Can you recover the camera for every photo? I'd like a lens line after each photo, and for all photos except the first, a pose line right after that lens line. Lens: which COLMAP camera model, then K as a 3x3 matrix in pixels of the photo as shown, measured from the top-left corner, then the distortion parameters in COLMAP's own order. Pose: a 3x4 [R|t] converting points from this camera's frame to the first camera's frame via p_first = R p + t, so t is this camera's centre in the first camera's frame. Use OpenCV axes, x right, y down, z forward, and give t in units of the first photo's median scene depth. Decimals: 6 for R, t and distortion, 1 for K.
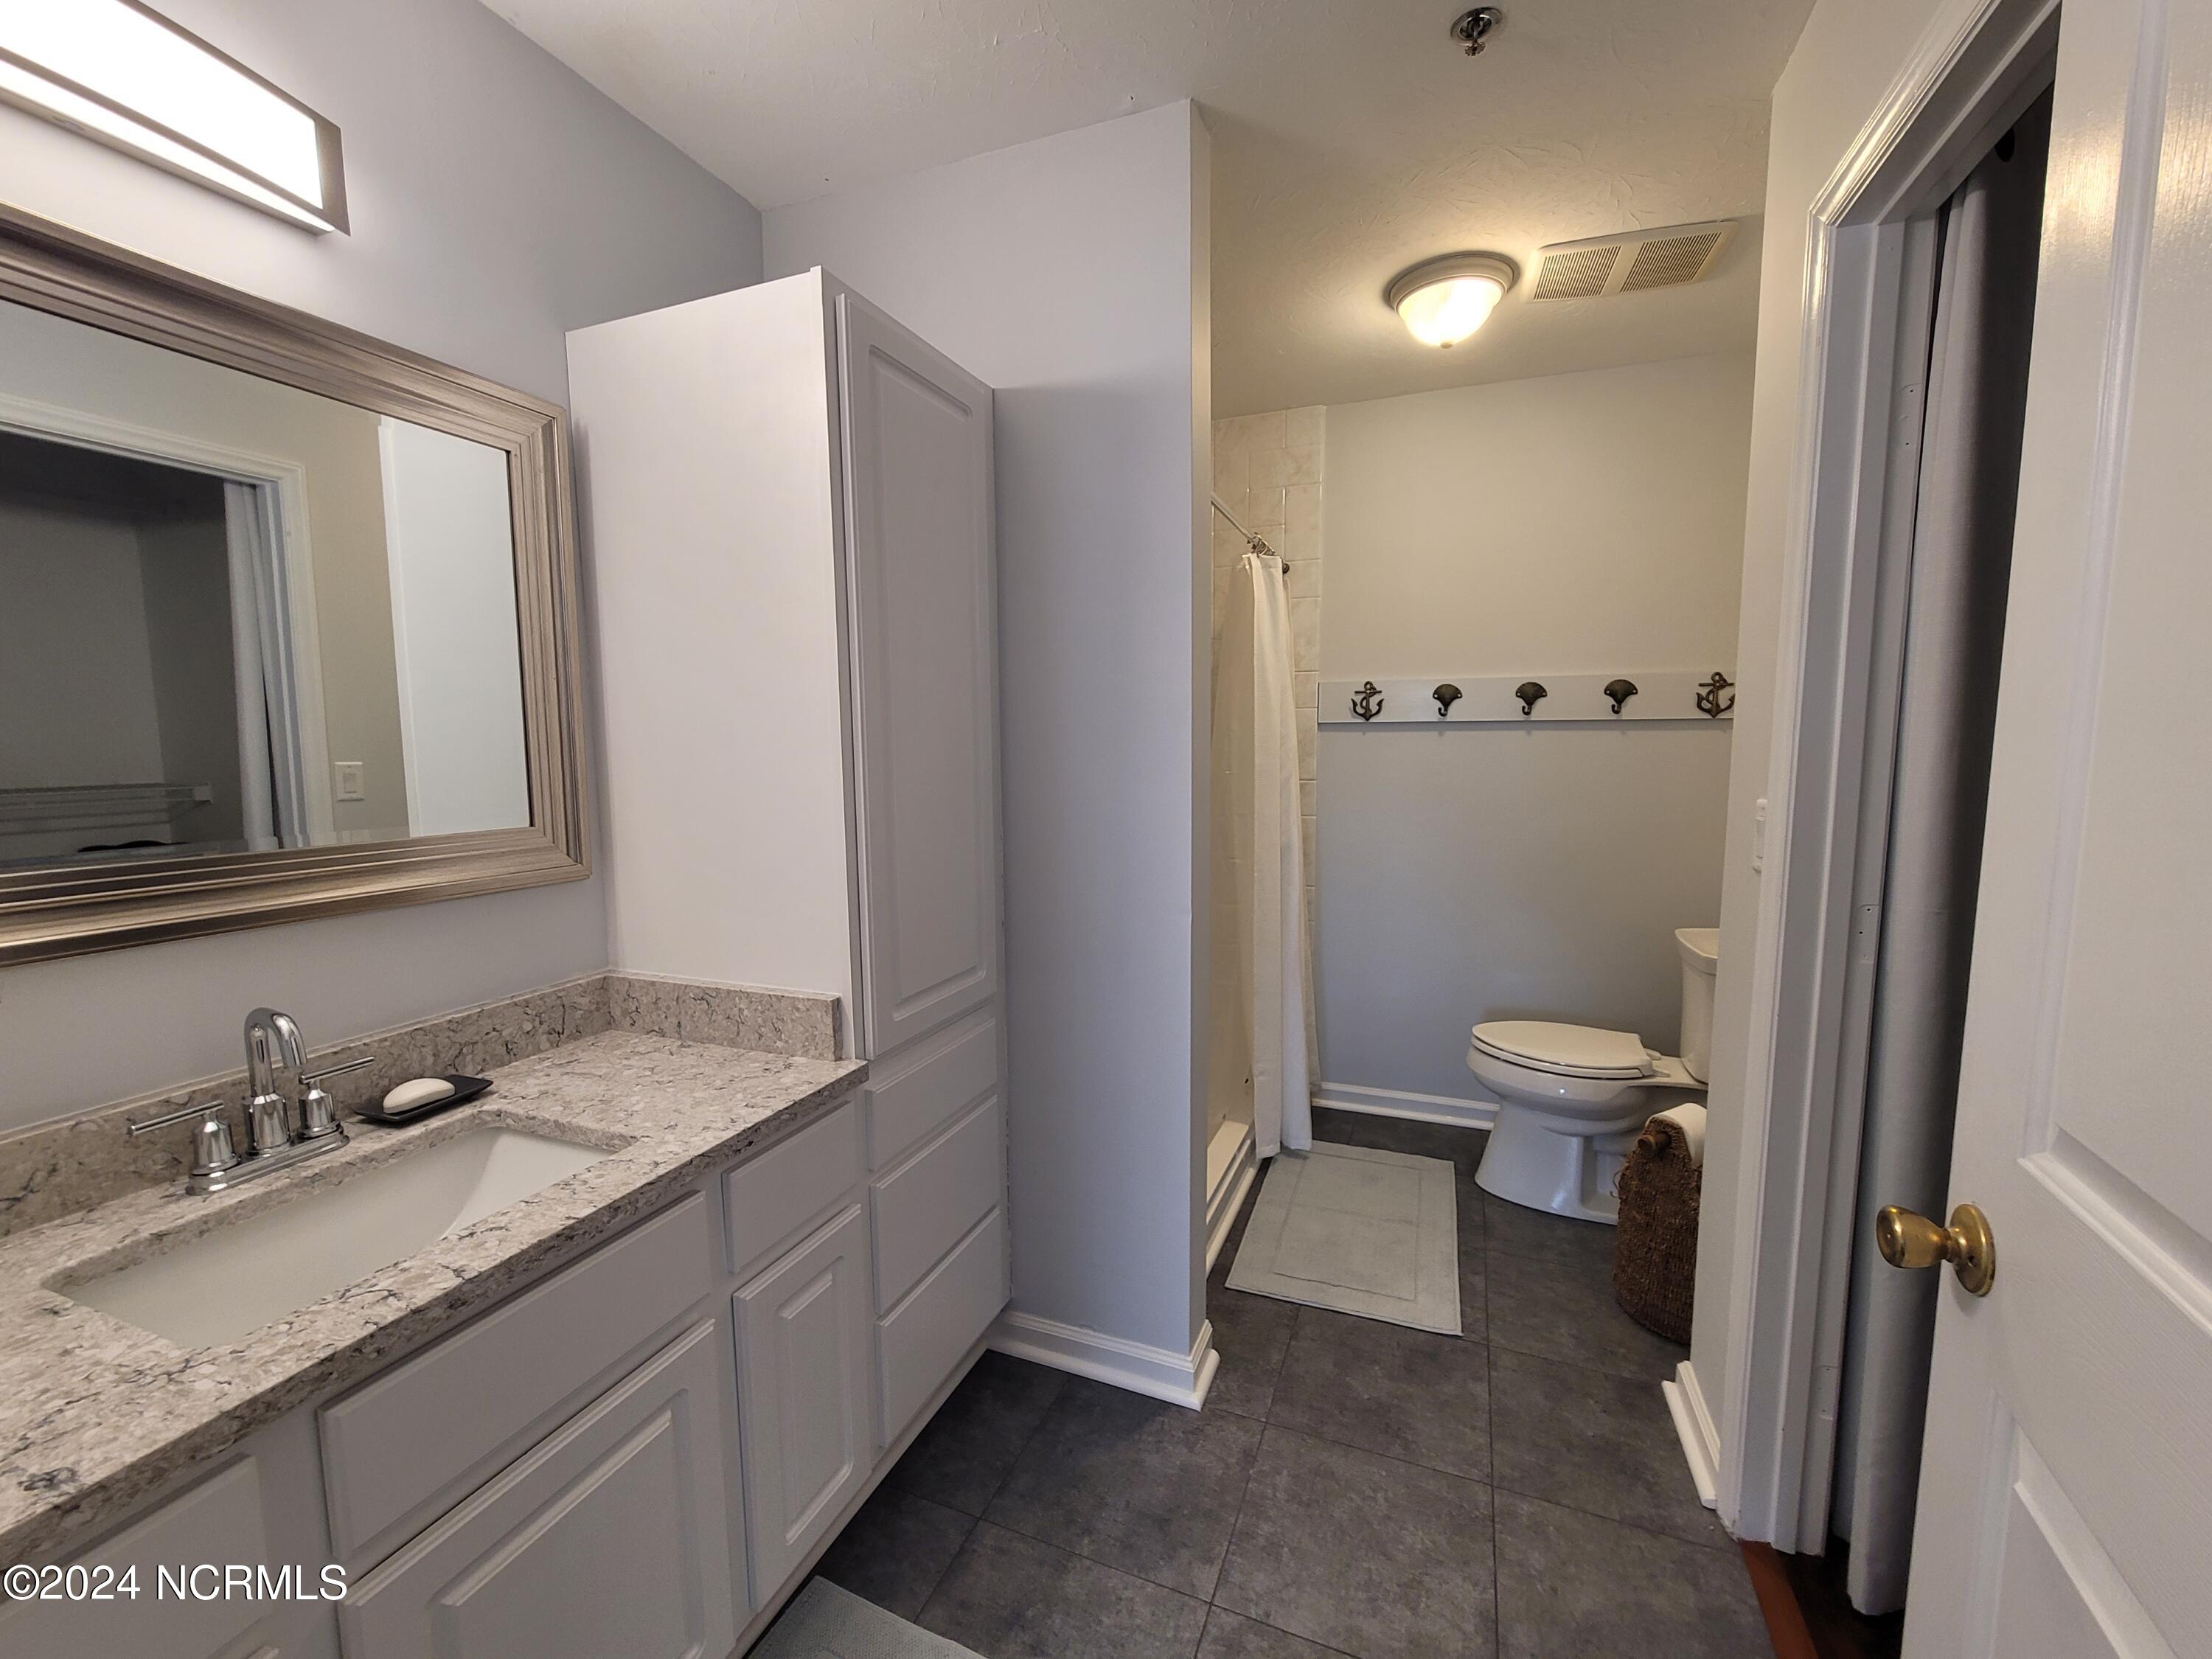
lens RADIAL K [[901.7, 0, 1094.1], [0, 901.7, 837.0], [0, 0, 1]] dist [0.003519, -0.000849]
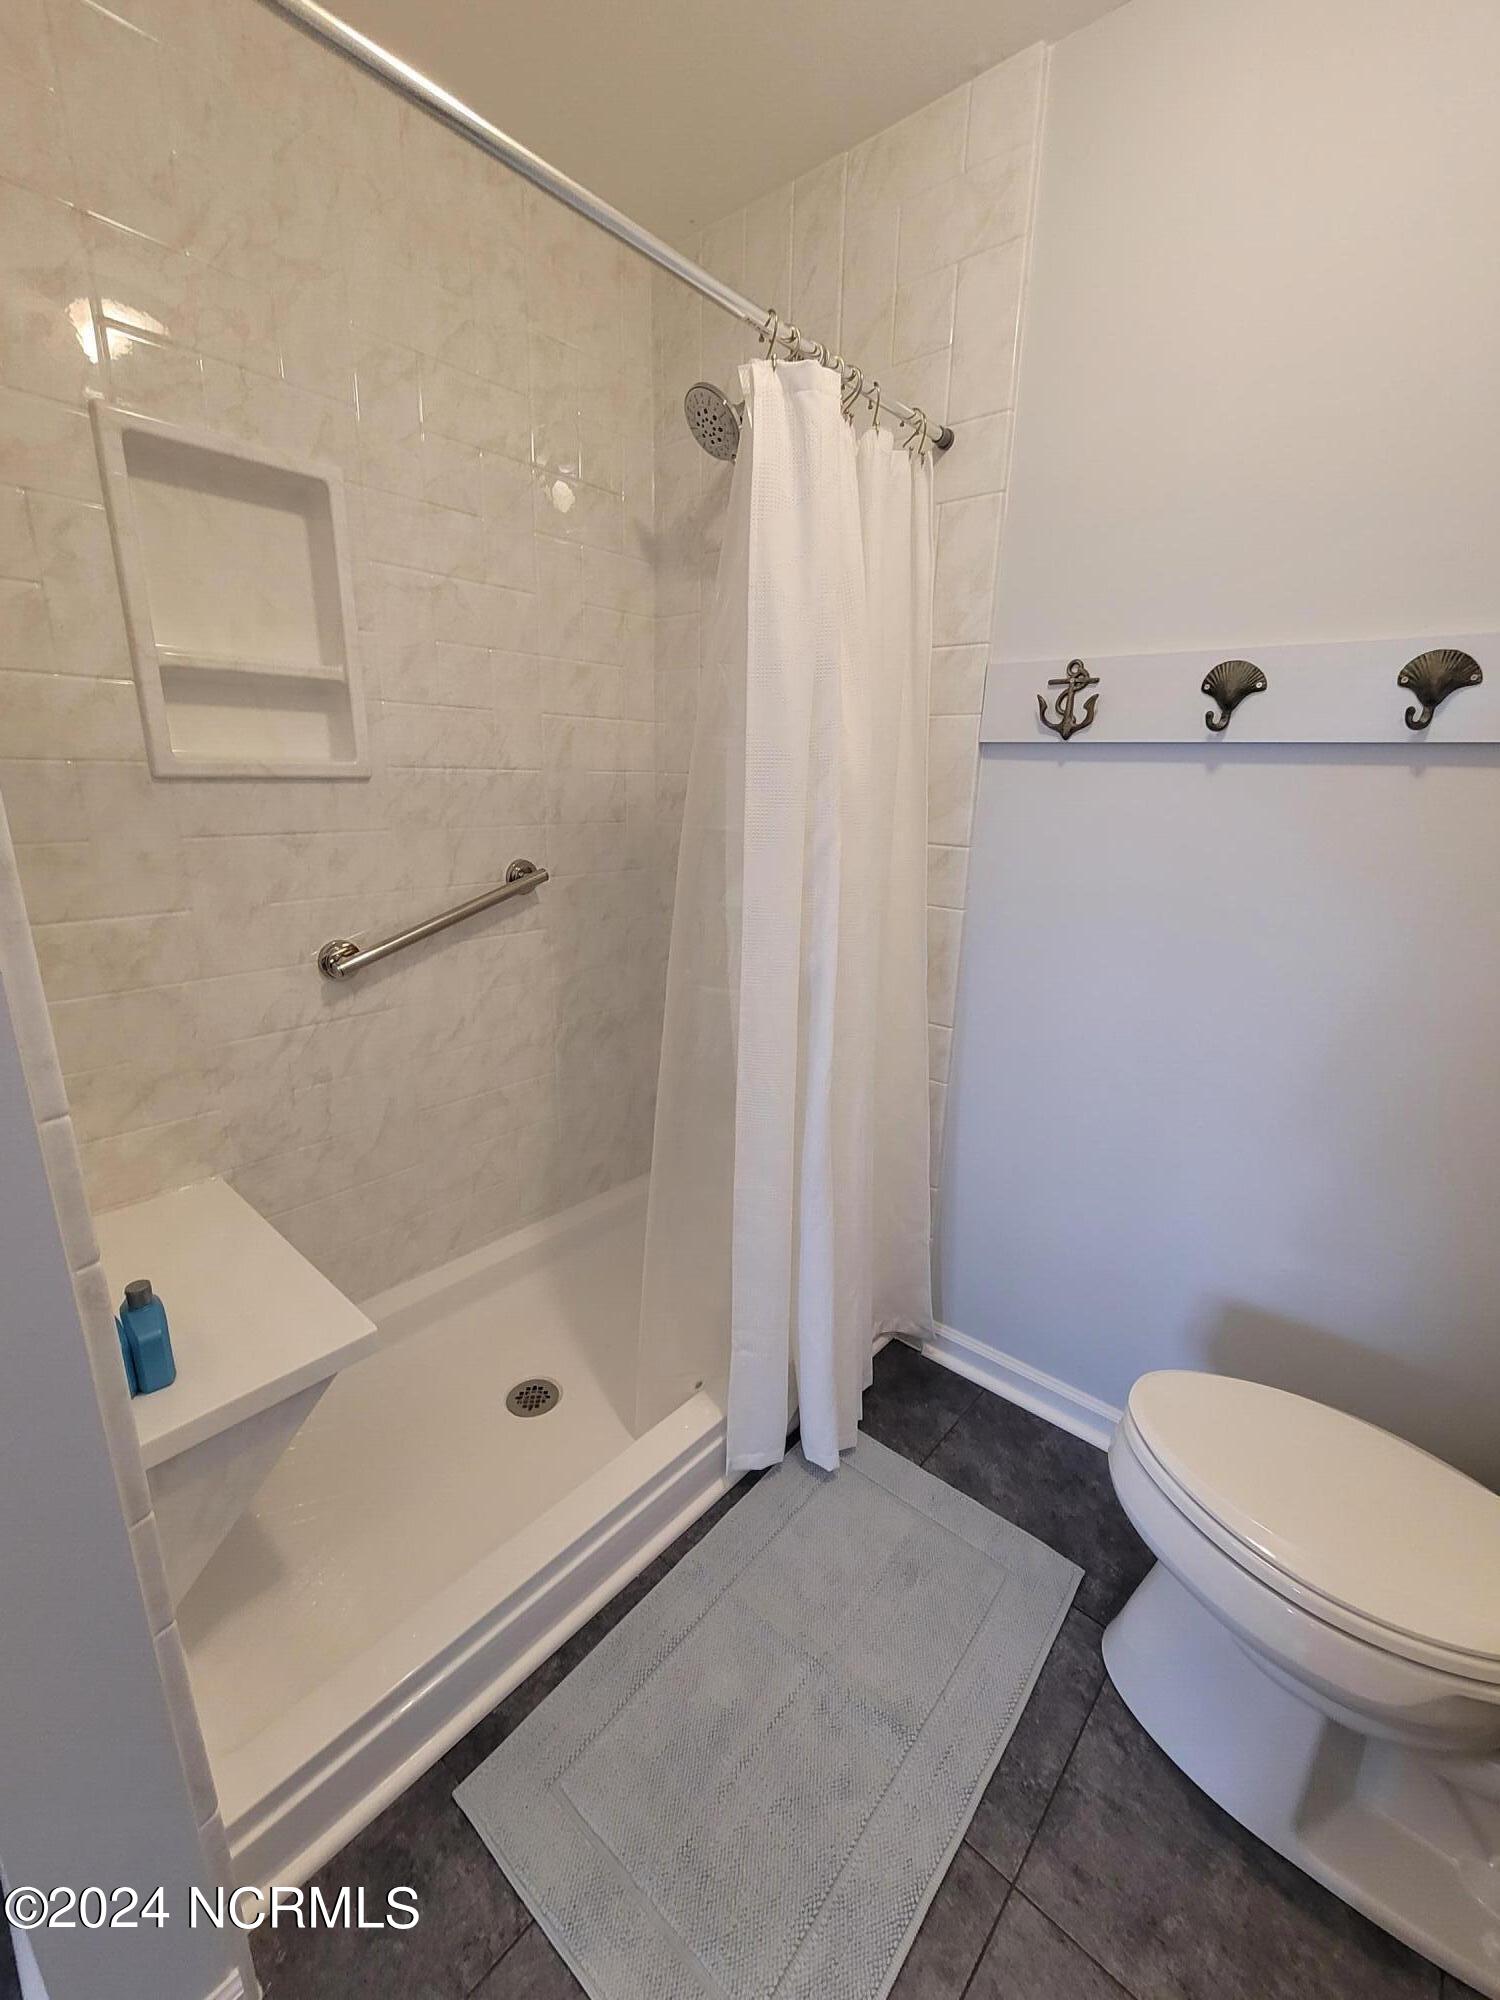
lens RADIAL K [[815.3, 0, 741.3], [0, 815.3, 991.4], [0, 0, 1]] dist [0.003519, -0.000849]
pose [[0.942163, 0.116396, -0.314294, 0.608082], [-0.065948, 0.983808, 0.166650, -0.106762], [0.328602, -0.136284, 0.934584, 0.988898]]
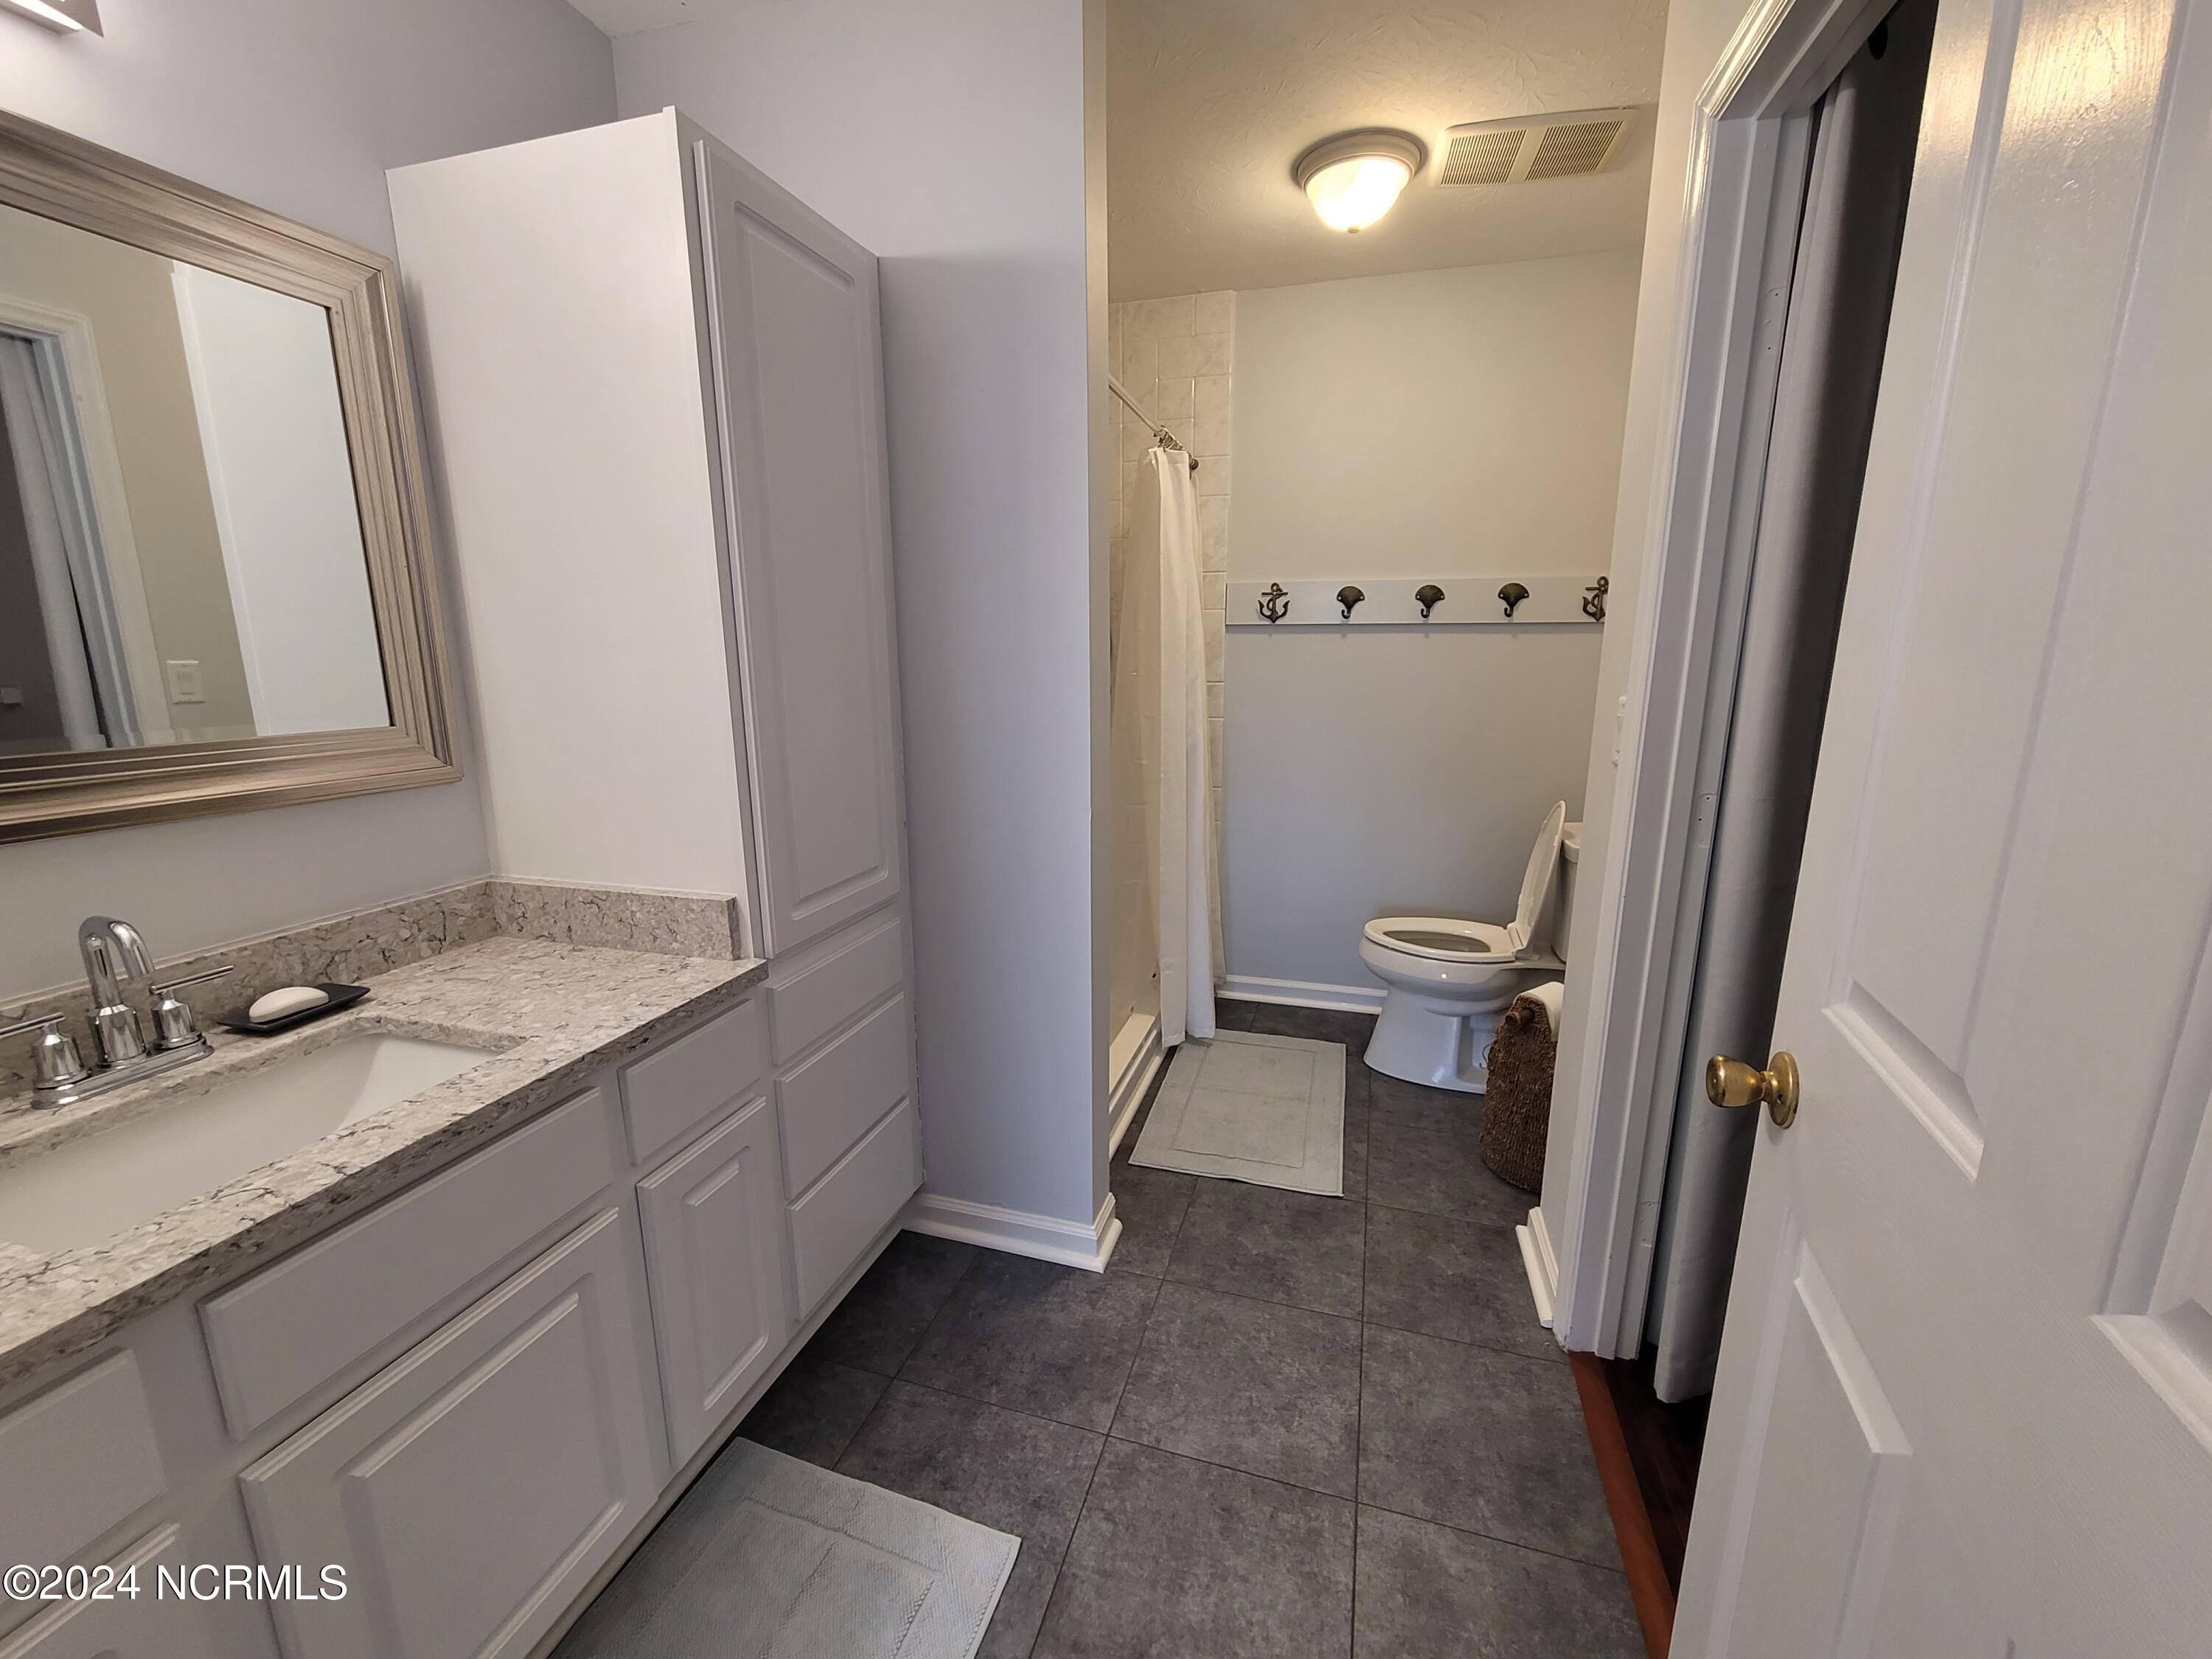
lens RADIAL K [[901.7, 0, 1093.5], [0, 901.7, 835.3], [0, 0, 1]] dist [0.003519, -0.000849]
pose [[0.996216, -0.014159, 0.085751, 0.025870], [0.005473, 0.994902, 0.100693, 0.010322], [-0.086739, -0.099843, 0.991215, -0.013801]]
